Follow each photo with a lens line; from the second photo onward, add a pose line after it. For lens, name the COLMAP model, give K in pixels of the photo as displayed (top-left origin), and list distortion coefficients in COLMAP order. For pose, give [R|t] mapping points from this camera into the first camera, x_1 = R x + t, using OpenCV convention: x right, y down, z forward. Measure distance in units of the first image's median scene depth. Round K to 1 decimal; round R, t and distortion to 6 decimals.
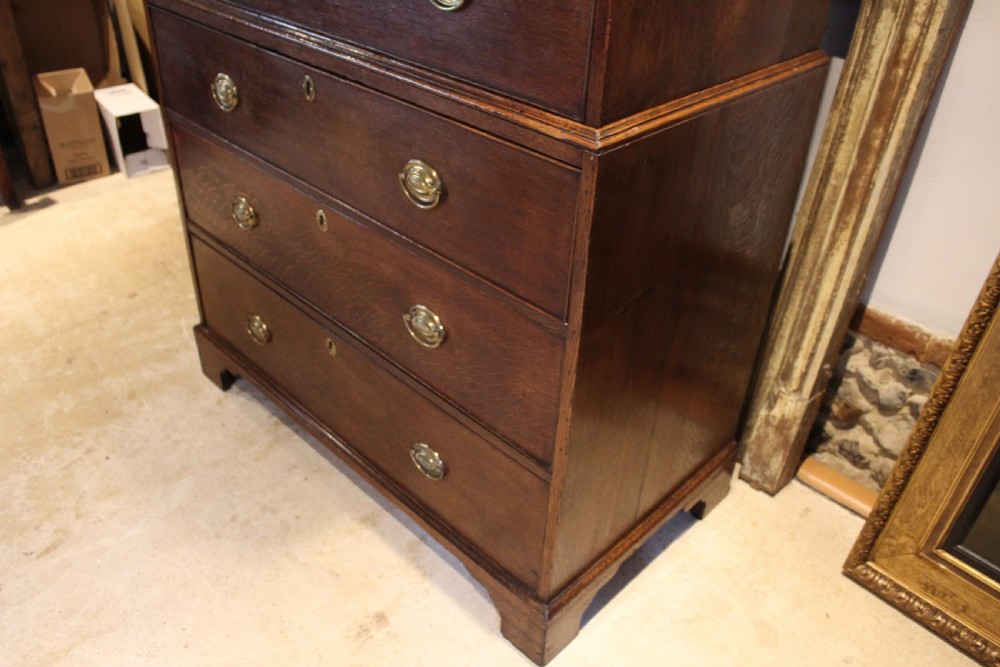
lens RADIAL K [[821.2, 0, 494.9], [0, 821.2, 331.0], [0, 0, 1]] dist [-0.148911, 0.123913]
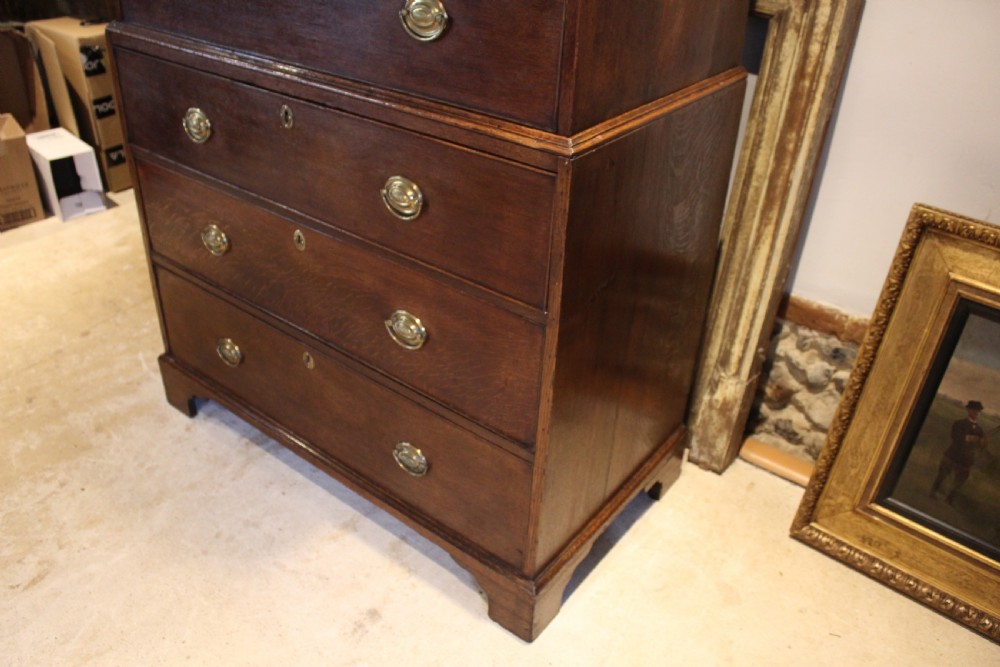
lens RADIAL K [[821.2, 0, 494.9], [0, 821.2, 332.0], [0, 0, 1]] dist [-0.148911, 0.123913]
pose [[0.992521, -0.063427, 0.104302, -0.069031], [0.067366, 0.997125, -0.034692, 0.035619], [-0.101802, 0.041459, 0.993940, -0.076364]]
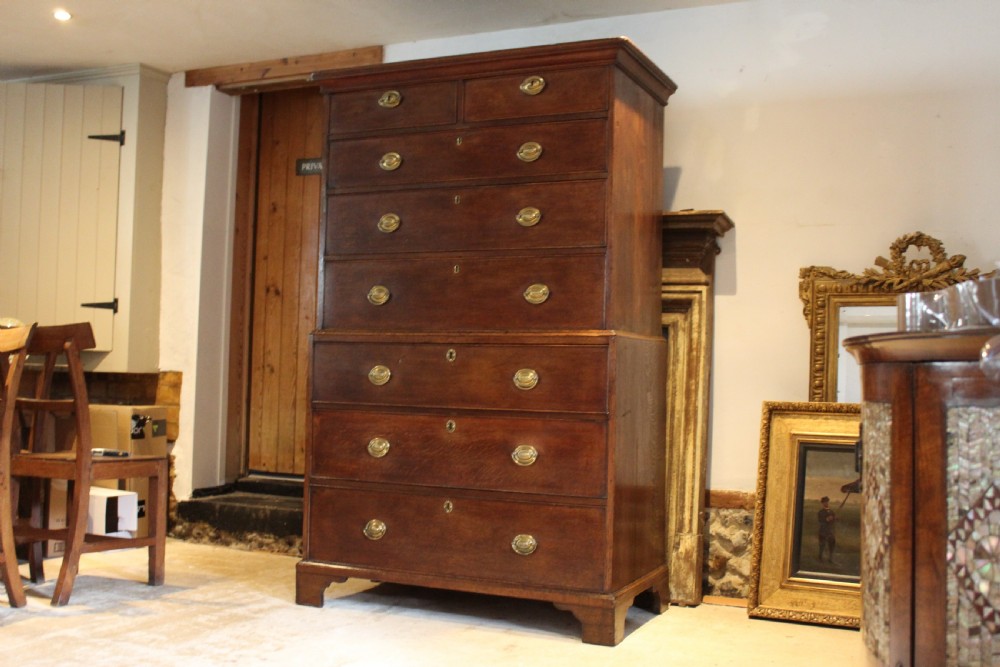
lens RADIAL K [[1081.3, 0, 494.9], [0, 1081.3, 337.7], [0, 0, 1]] dist [-0.075770, 0.000000]
pose [[0.939858, -0.006604, 0.341501, -0.891197], [0.205087, 0.810436, -0.548756, 1.012269], [-0.273141, 0.585790, 0.763049, -0.996787]]
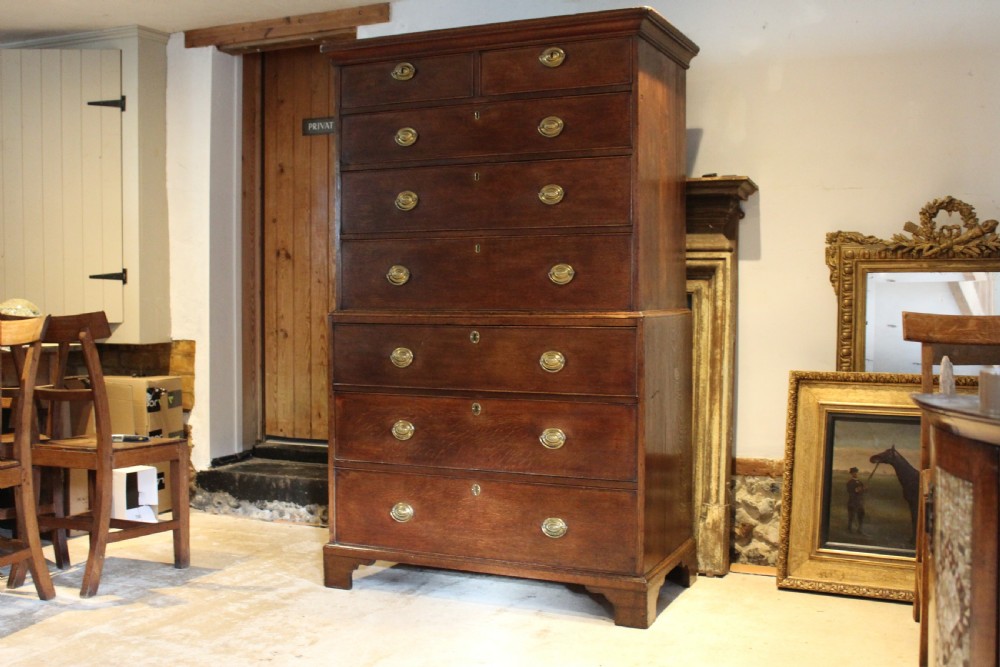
lens RADIAL K [[1081.3, 0, 495.7], [0, 1081.3, 339.2], [0, 0, 1]] dist [-0.075770, 0.000000]
pose [[0.939038, -0.056334, 0.339166, -0.918394], [0.225767, 0.845032, -0.484717, 0.867993], [-0.259300, 0.531741, 0.806235, -1.023509]]
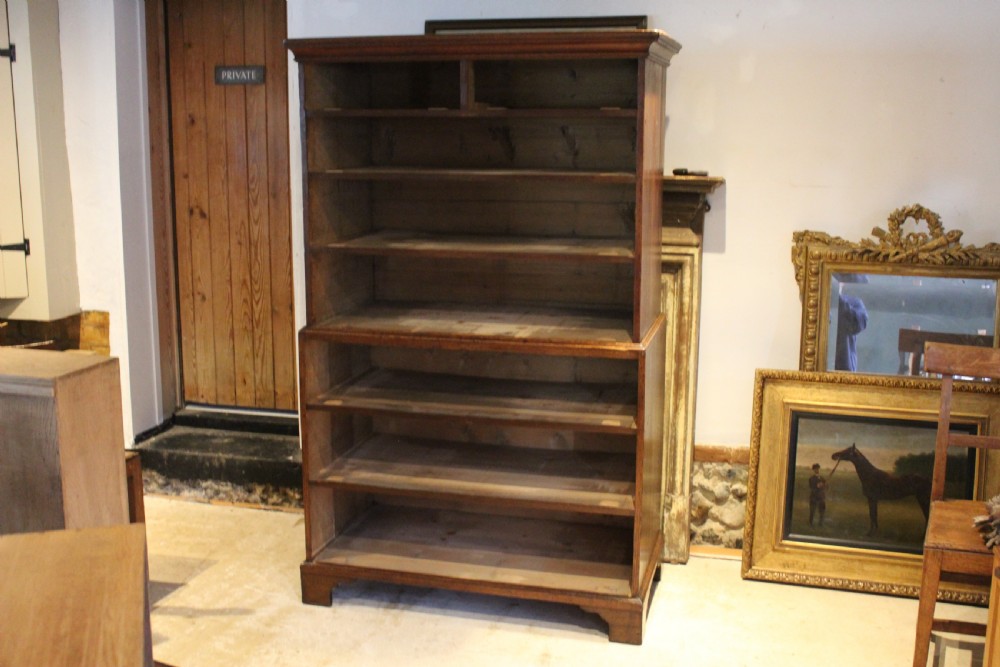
lens RADIAL K [[1081.3, 0, 499.4], [0, 1081.3, 342.0], [0, 0, 1]] dist [-0.075770, 0.000000]
pose [[0.868144, -0.134684, 0.477688, -1.172133], [0.306950, 0.902030, -0.303520, 0.406564], [-0.390010, 0.410125, 0.824433, -1.042948]]
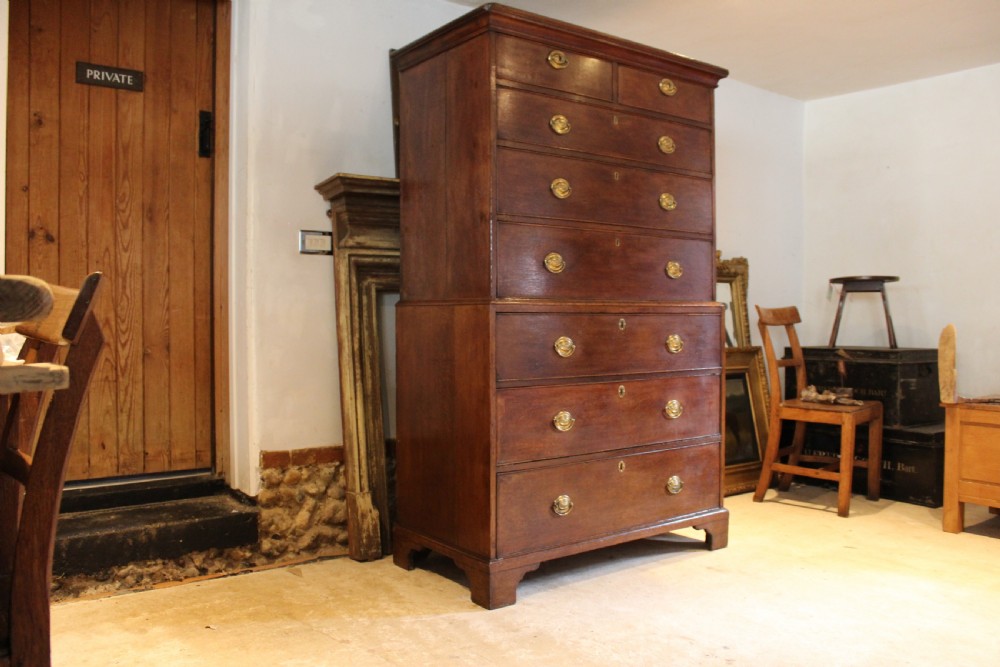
lens RADIAL K [[821.2, 0, 501.2], [0, 821.2, 337.0], [0, 0, 1]] dist [-0.148911, 0.123913]
pose [[0.161985, -0.062217, 0.984830, -2.055082], [0.567758, 0.822152, -0.041445, -0.301457], [-0.807101, 0.565858, 0.168500, 0.741913]]
